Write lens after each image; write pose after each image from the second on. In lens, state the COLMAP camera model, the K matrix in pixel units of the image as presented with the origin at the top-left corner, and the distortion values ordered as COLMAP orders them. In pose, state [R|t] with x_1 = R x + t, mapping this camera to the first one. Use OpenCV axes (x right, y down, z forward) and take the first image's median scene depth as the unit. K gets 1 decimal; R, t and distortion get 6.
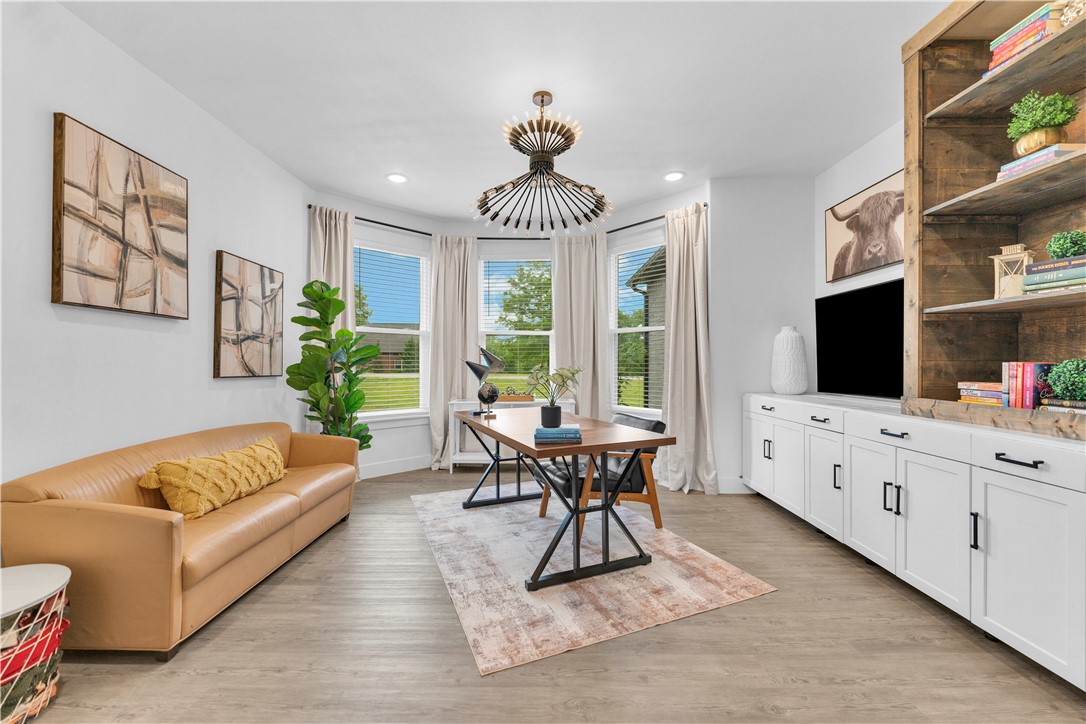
lens RADIAL K [[448.6, 0, 544.5], [0, 448.6, 374.1], [0, 0, 1]] dist [-0.002733, -0.000132]
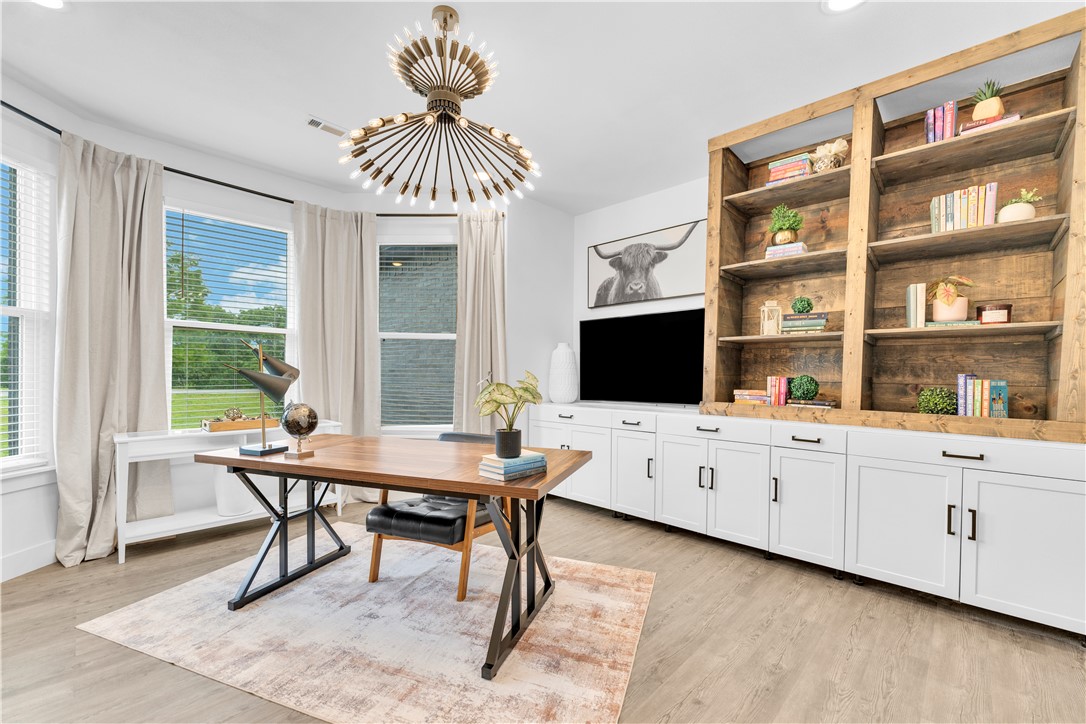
lens RADIAL K [[449.2, 0, 544.9], [0, 449.2, 389.1], [0, 0, 1]] dist [-0.005579, -0.000374]
pose [[0.682920, -0.015584, 0.730327, -0.461219], [0.008773, 0.999875, 0.013132, -0.008081], [-0.730441, -0.002561, 0.682971, 0.384176]]
